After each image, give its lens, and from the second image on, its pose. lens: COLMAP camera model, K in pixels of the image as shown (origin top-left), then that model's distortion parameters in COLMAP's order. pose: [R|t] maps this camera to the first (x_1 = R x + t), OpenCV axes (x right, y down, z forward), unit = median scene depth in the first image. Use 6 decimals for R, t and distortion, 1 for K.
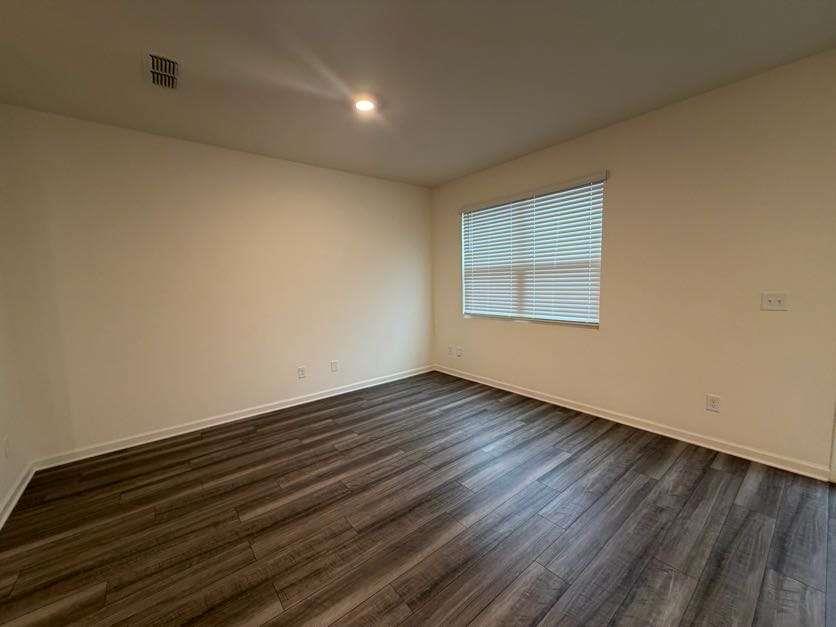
lens RADIAL K [[334.4, 0, 416.8], [0, 334.4, 314.8], [0, 0, 1]] dist [0.001074, 0.000297]
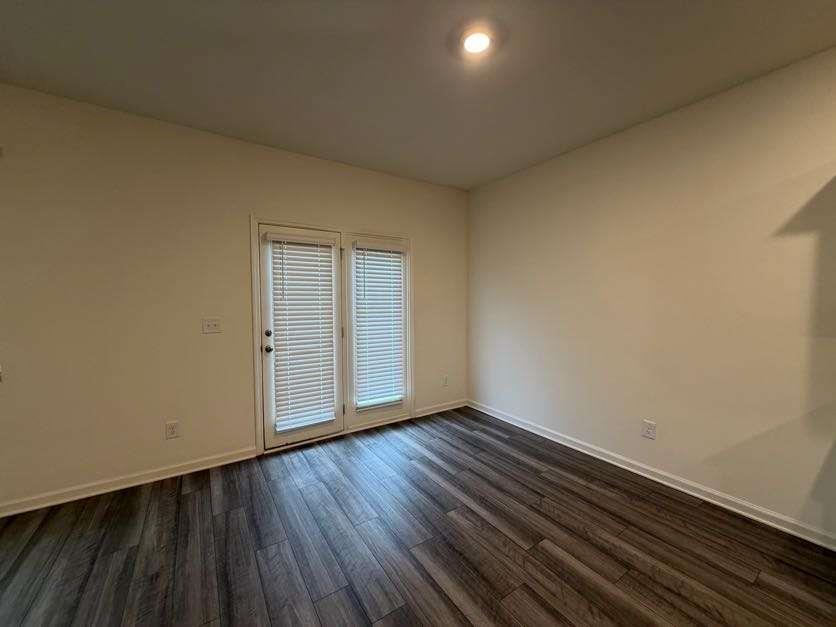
lens RADIAL K [[334.4, 0, 417.5], [0, 334.4, 310.5], [0, 0, 1]] dist [0.001074, 0.000297]
pose [[0.096930, -0.005601, 0.995275, -0.038862], [0.097151, 0.995262, -0.003860, -0.016623], [-0.990538, 0.097066, 0.097015, 0.168636]]
